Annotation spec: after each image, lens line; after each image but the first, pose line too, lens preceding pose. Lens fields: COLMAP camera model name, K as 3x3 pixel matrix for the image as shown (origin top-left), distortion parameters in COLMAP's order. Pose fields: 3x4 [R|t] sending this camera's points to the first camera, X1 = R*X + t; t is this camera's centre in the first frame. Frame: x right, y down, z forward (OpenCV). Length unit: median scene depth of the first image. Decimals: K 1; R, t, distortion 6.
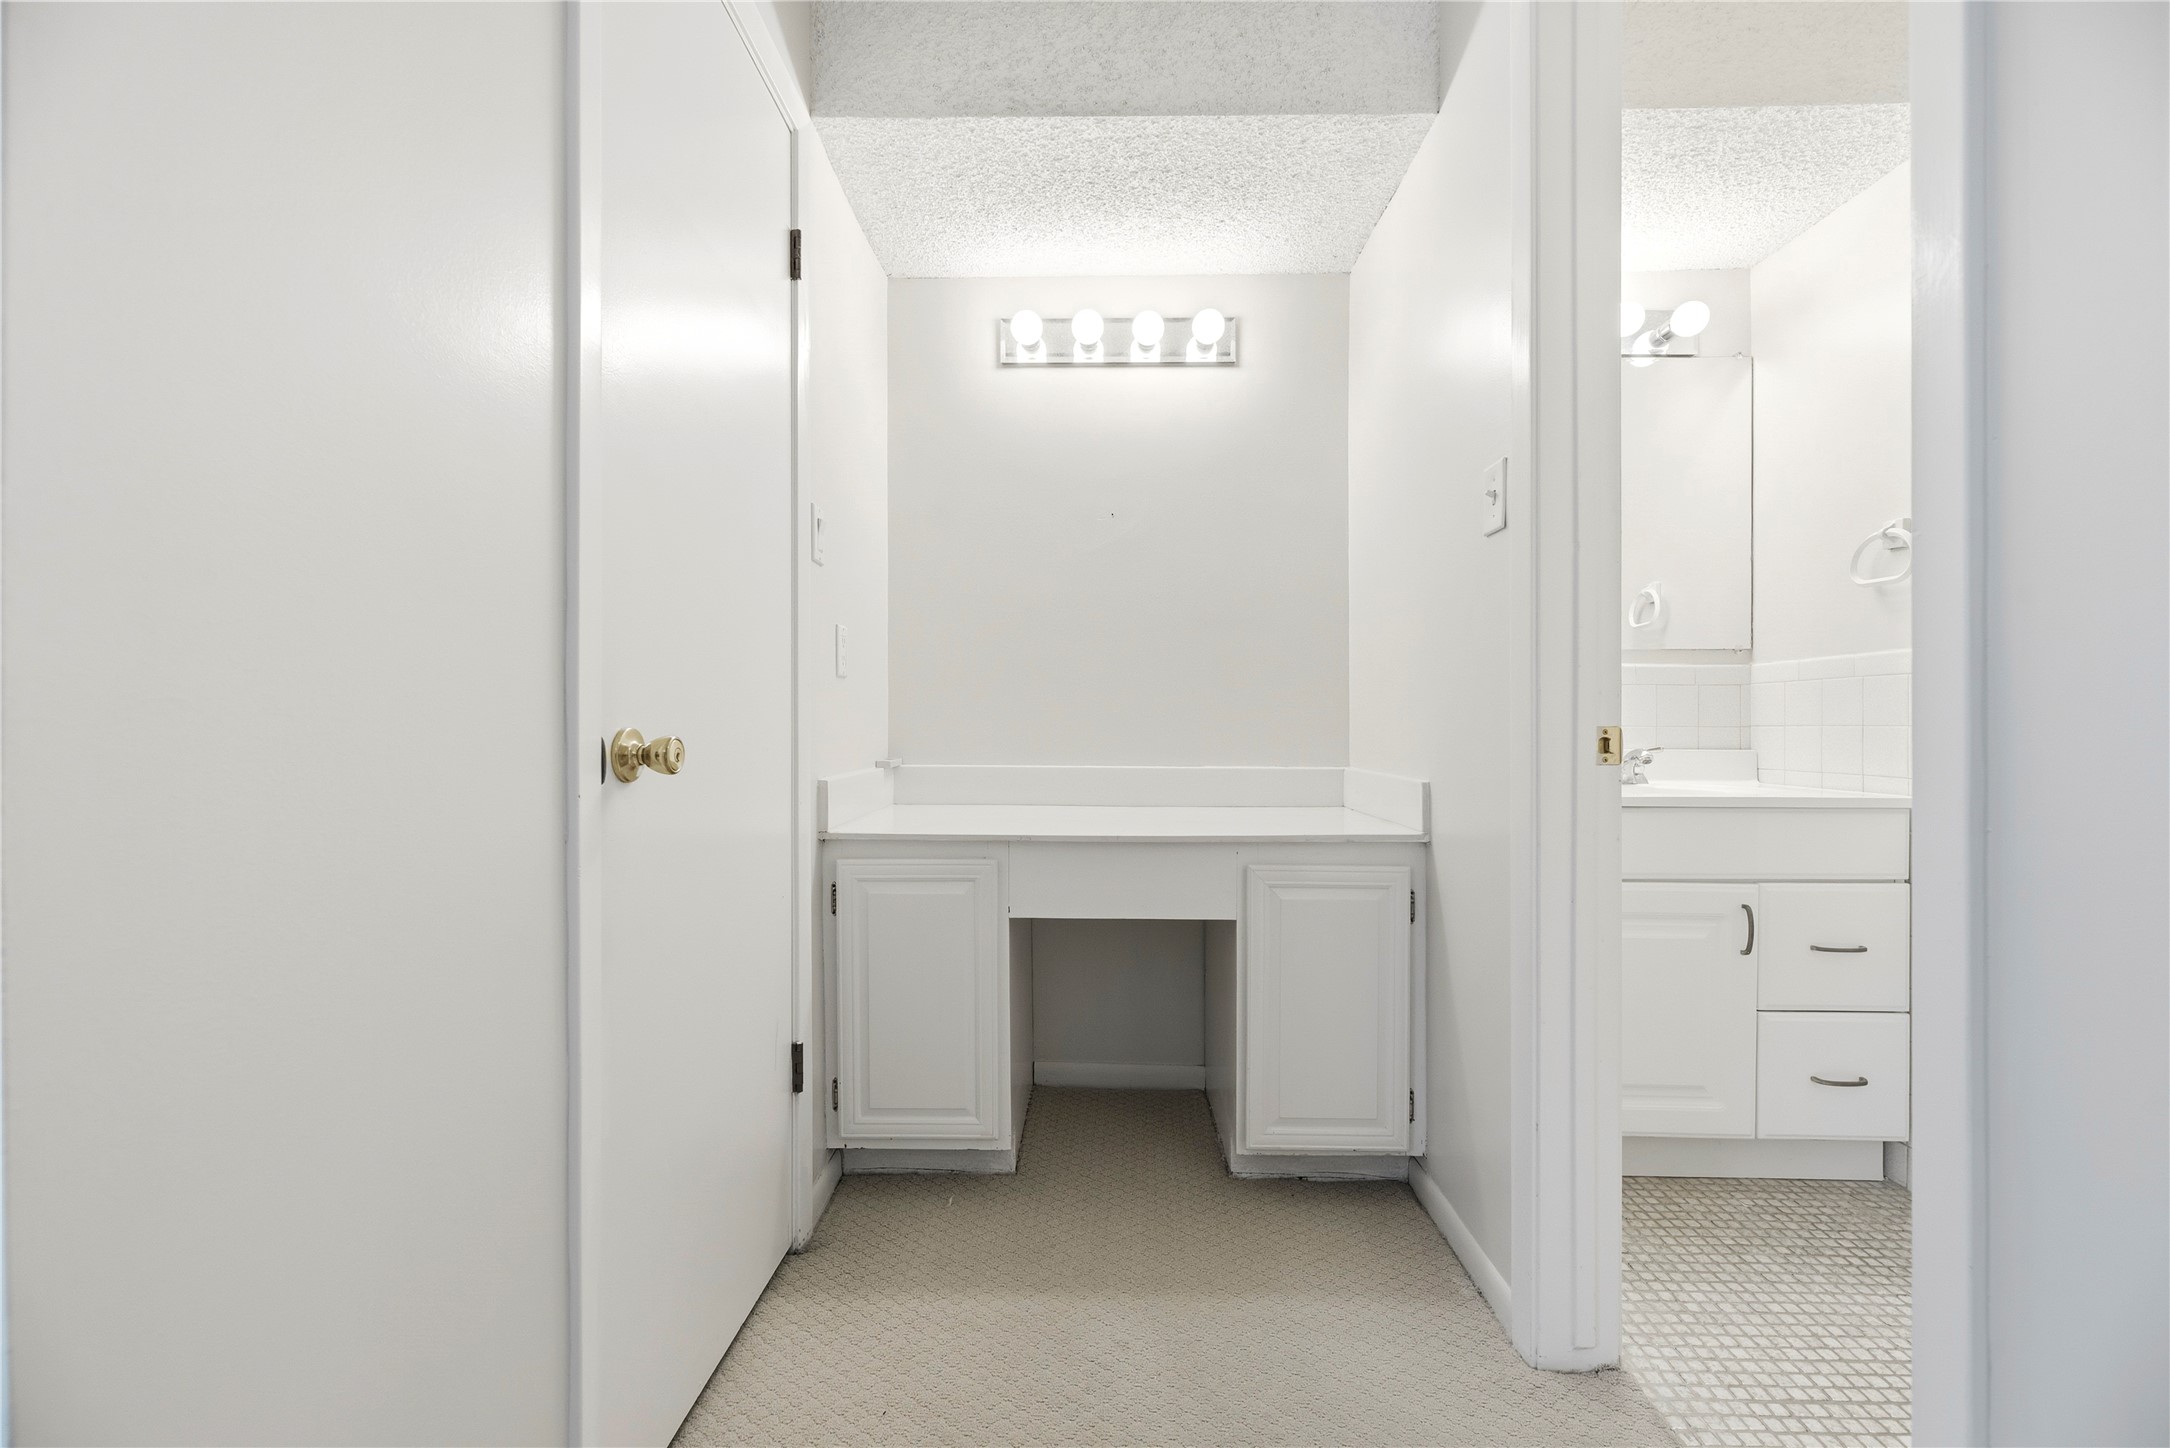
lens RADIAL K [[876.8, 0, 1083.5], [0, 876.8, 723.4], [0, 0, 1]] dist [0.001174, 0.000007]
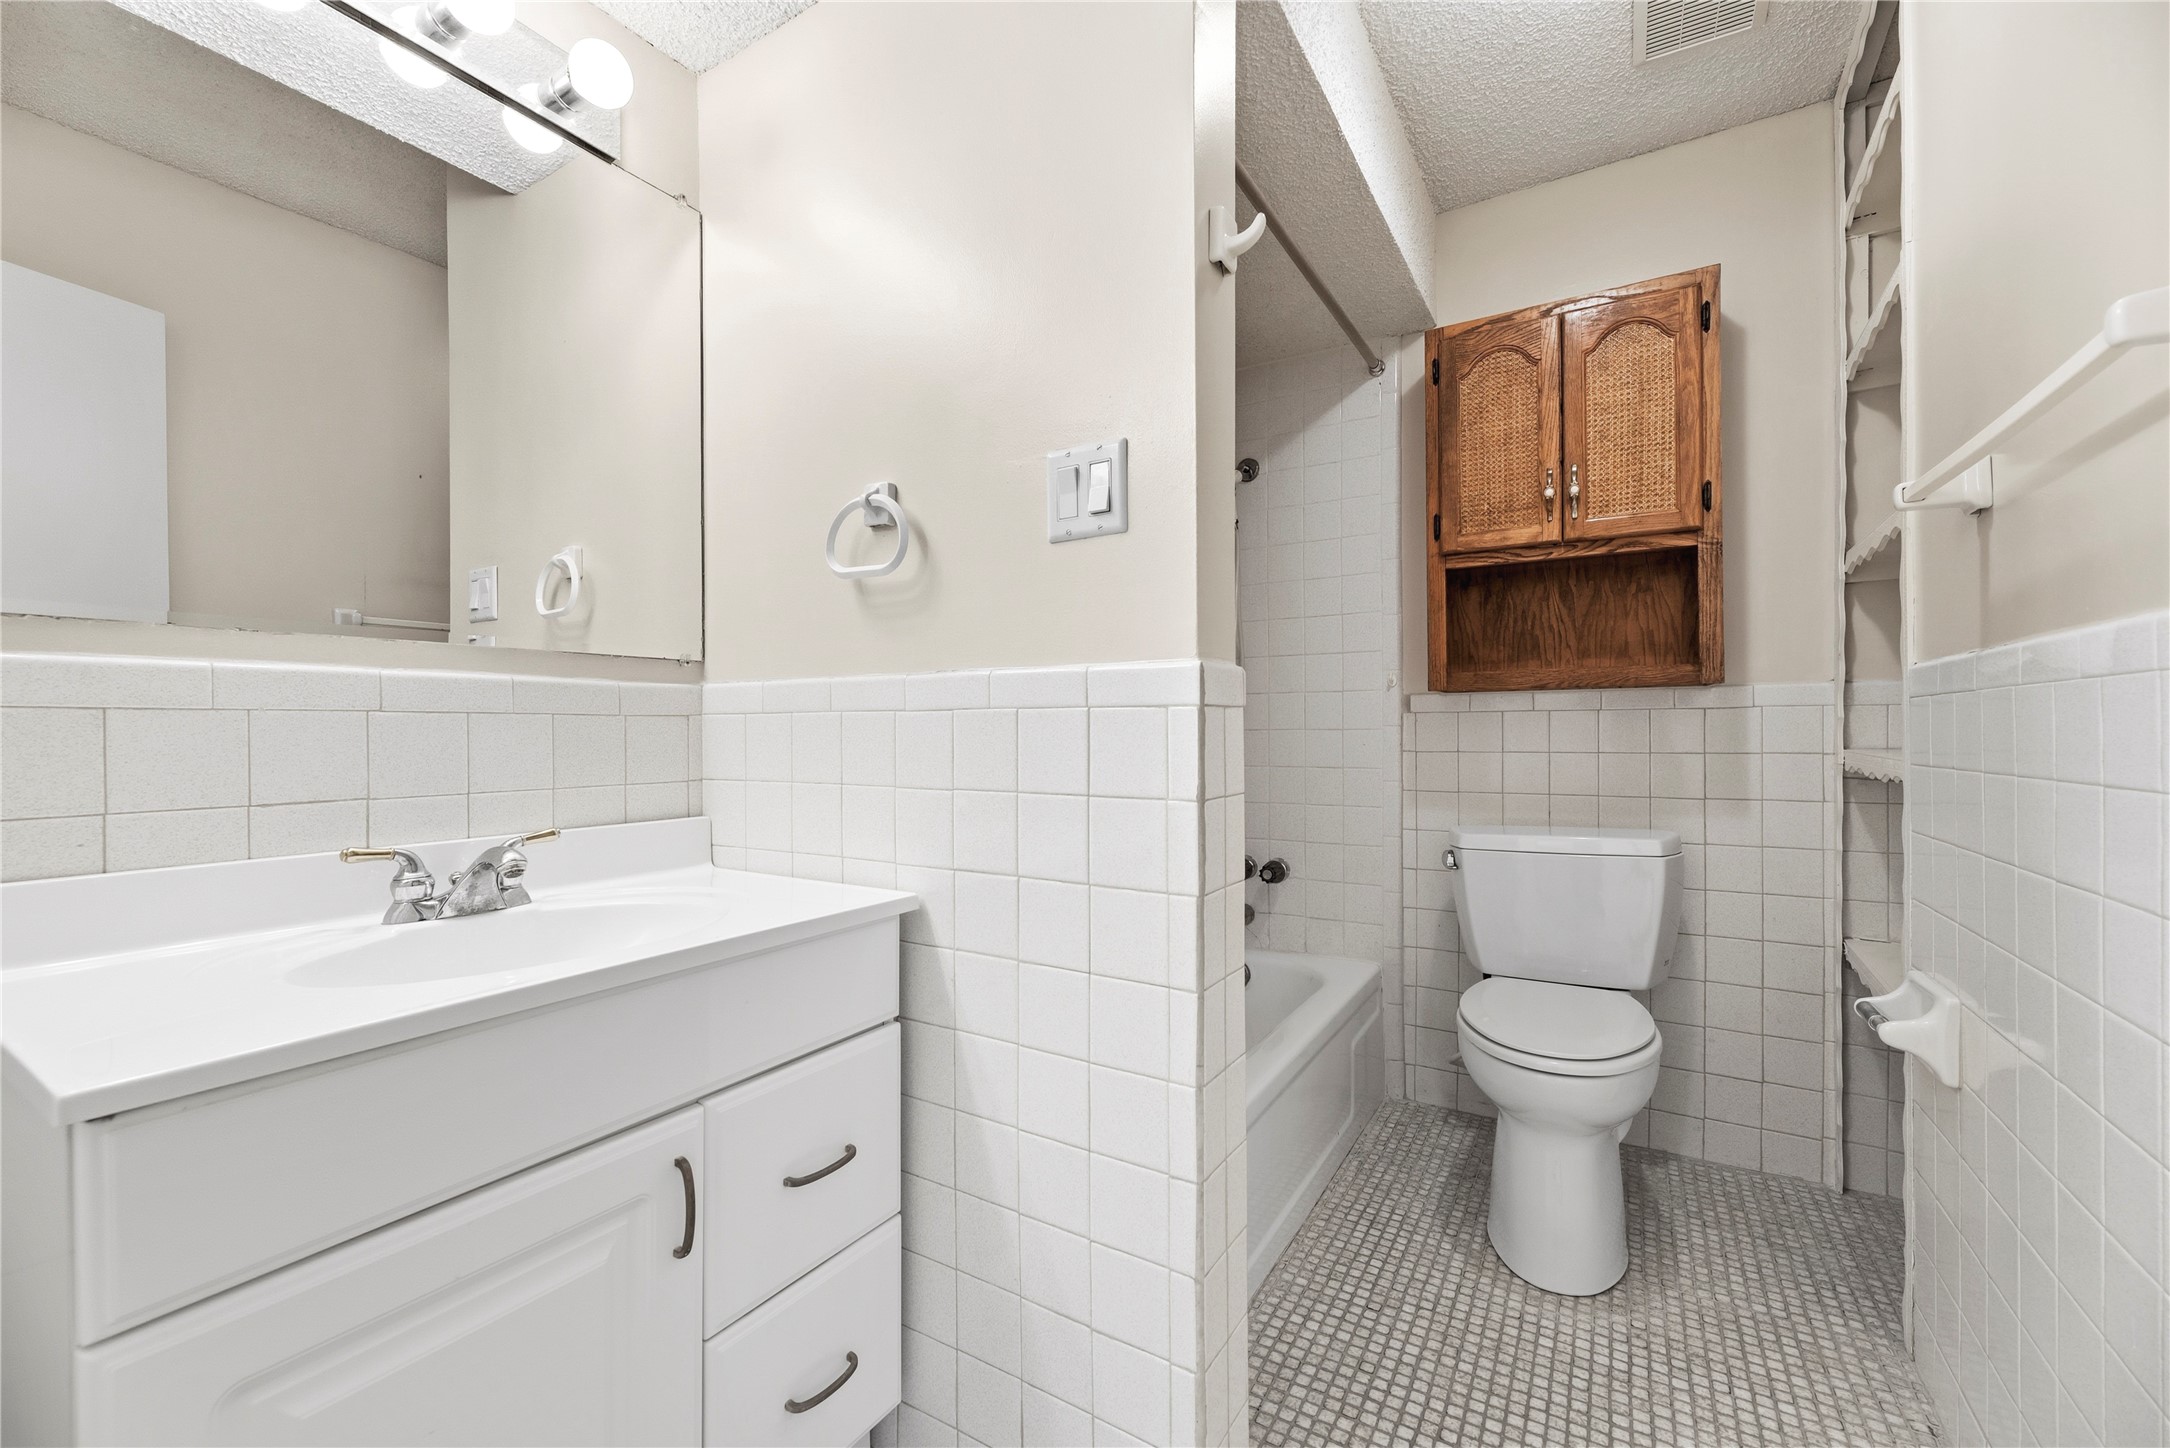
lens RADIAL K [[876.8, 0, 1081.7], [0, 876.8, 725.4], [0, 0, 1]] dist [0.001174, 0.000007]
pose [[0.508964, -0.001273, 0.860787, 0.374321], [0.004872, 0.999987, -0.001402, -0.037589], [-0.860774, 0.004908, 0.508963, 0.464233]]
